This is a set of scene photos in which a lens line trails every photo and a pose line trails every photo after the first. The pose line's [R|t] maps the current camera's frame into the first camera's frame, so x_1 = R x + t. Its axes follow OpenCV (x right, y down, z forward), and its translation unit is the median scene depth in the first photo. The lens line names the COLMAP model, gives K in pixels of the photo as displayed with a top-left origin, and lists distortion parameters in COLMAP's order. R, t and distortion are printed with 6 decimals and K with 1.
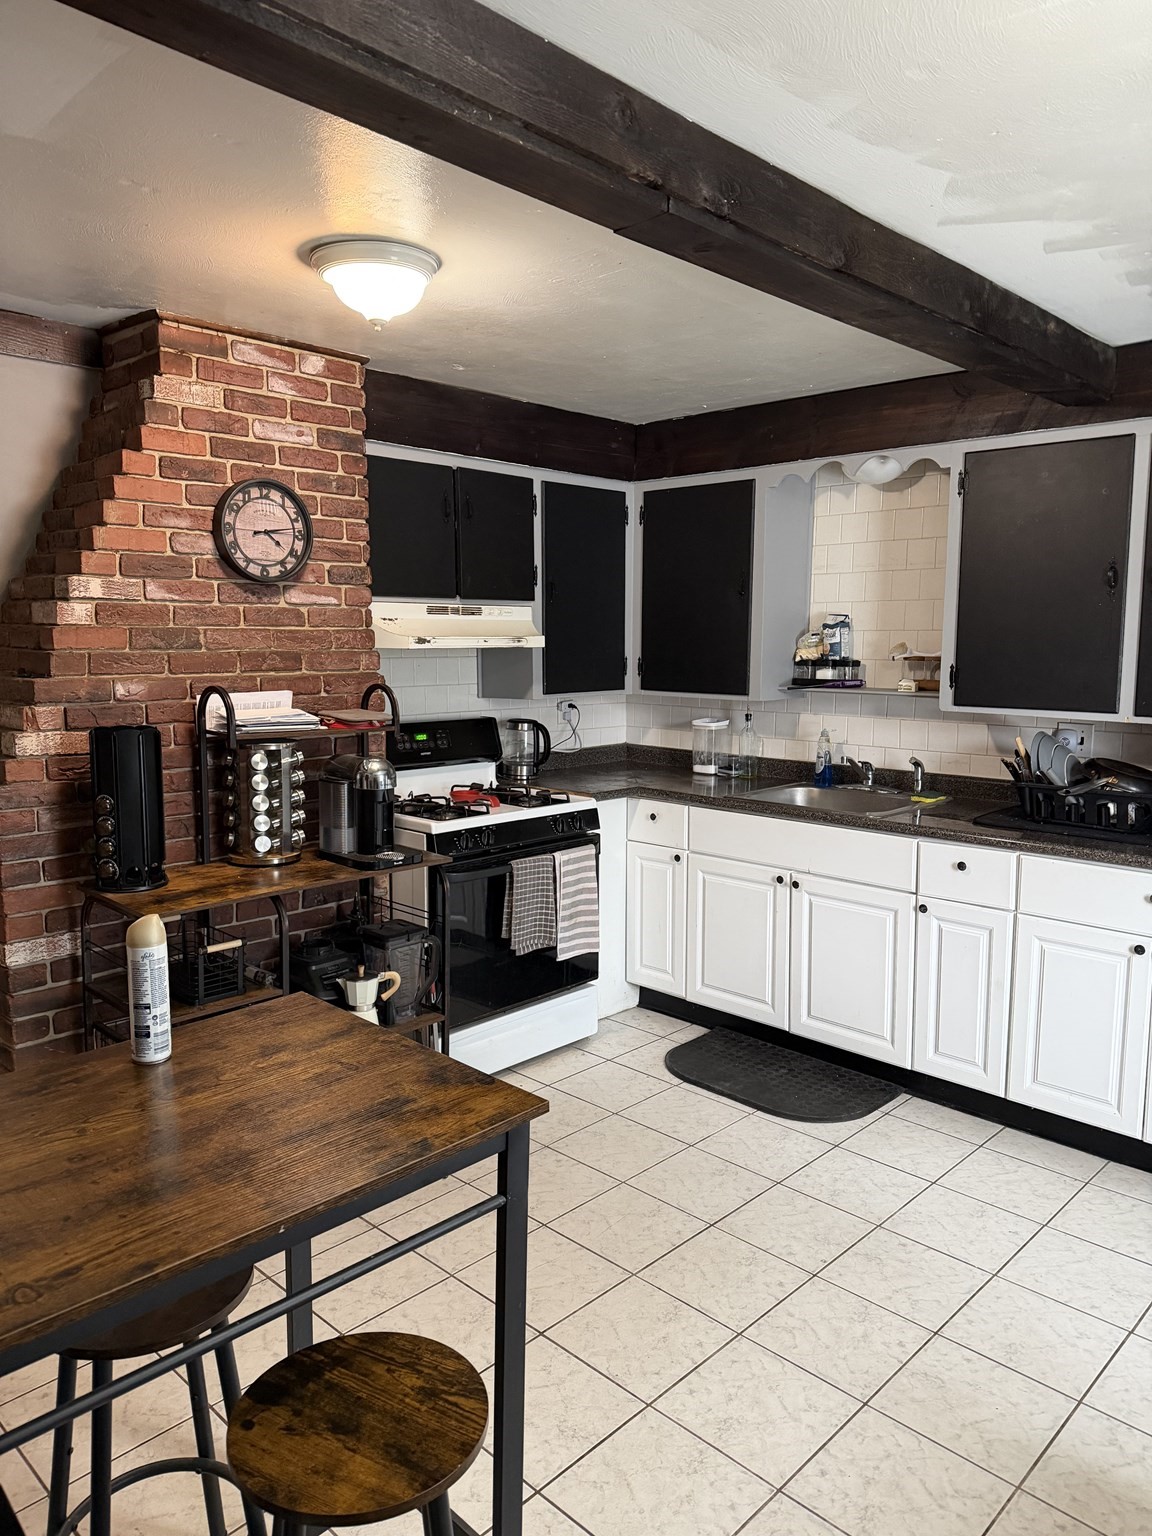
lens RADIAL K [[1087.6, 0, 577.4], [0, 1087.6, 788.4], [0, 0, 1]] dist [0.041600, -0.033039]
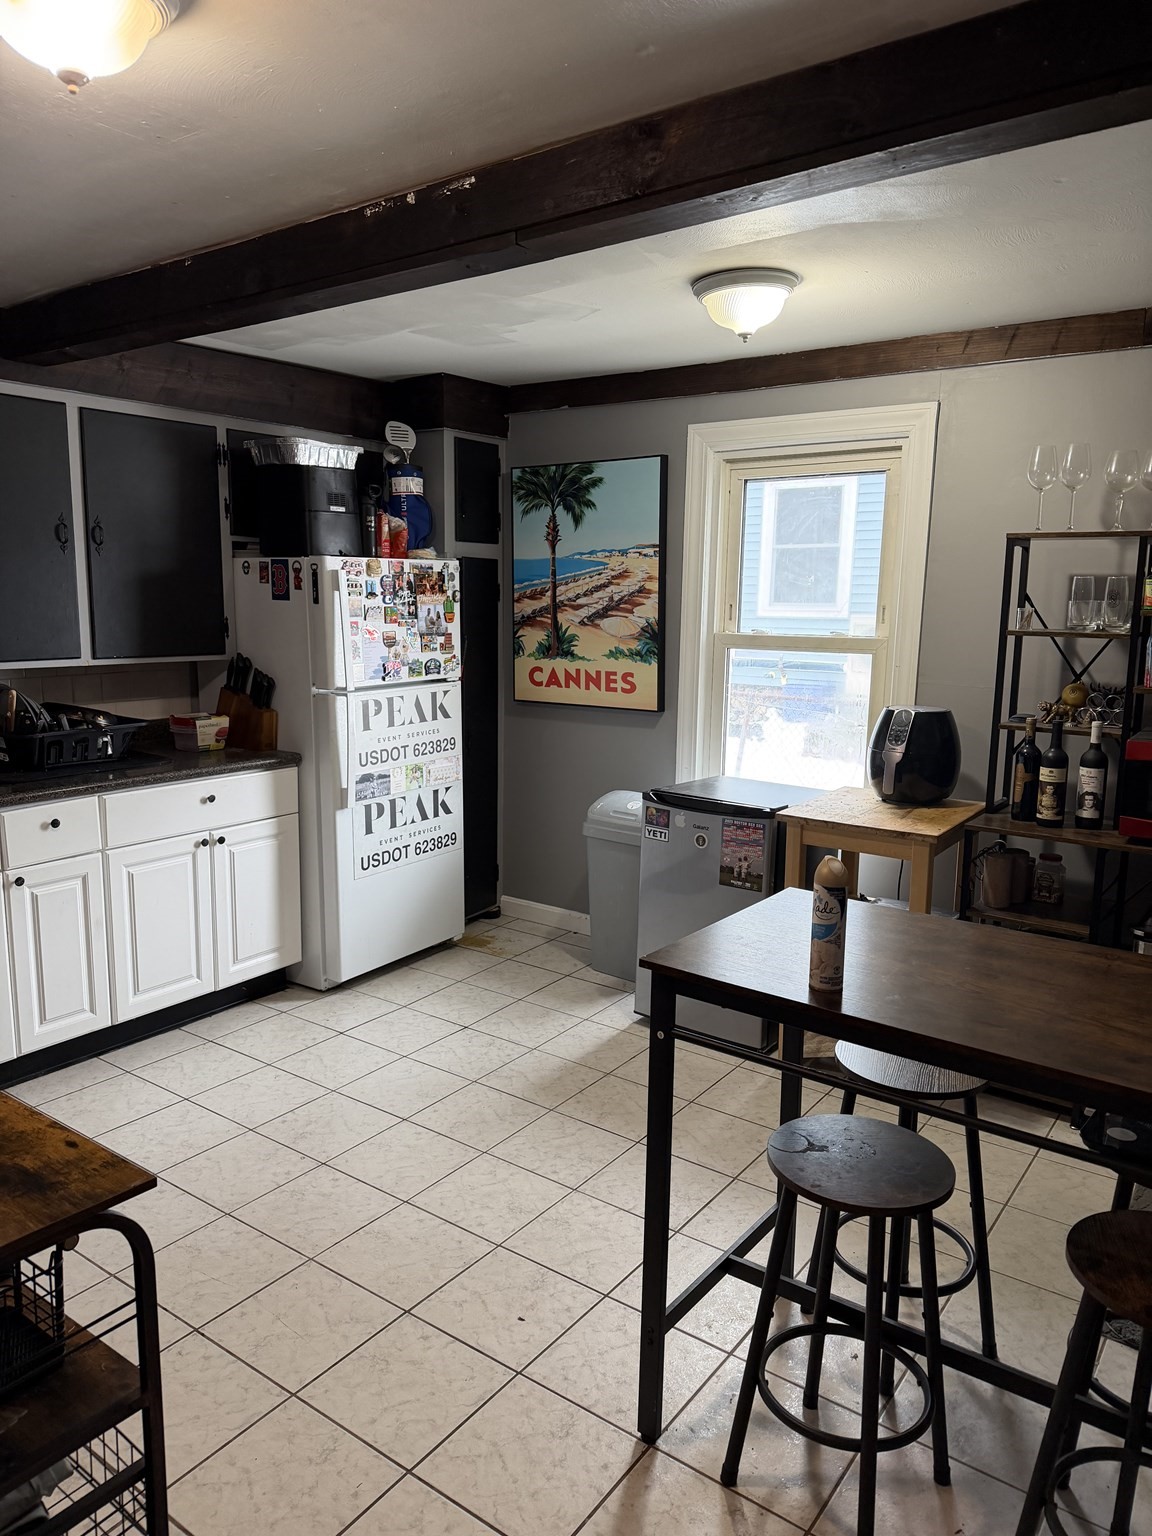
lens RADIAL K [[1087.6, 0, 568.4], [0, 1087.6, 772.9], [0, 0, 1]] dist [0.041600, -0.033039]
pose [[-0.150574, -0.164615, 0.974797, -0.699271], [0.126438, 0.974735, 0.184135, -0.100290], [-0.980480, 0.150978, -0.125957, 0.684729]]
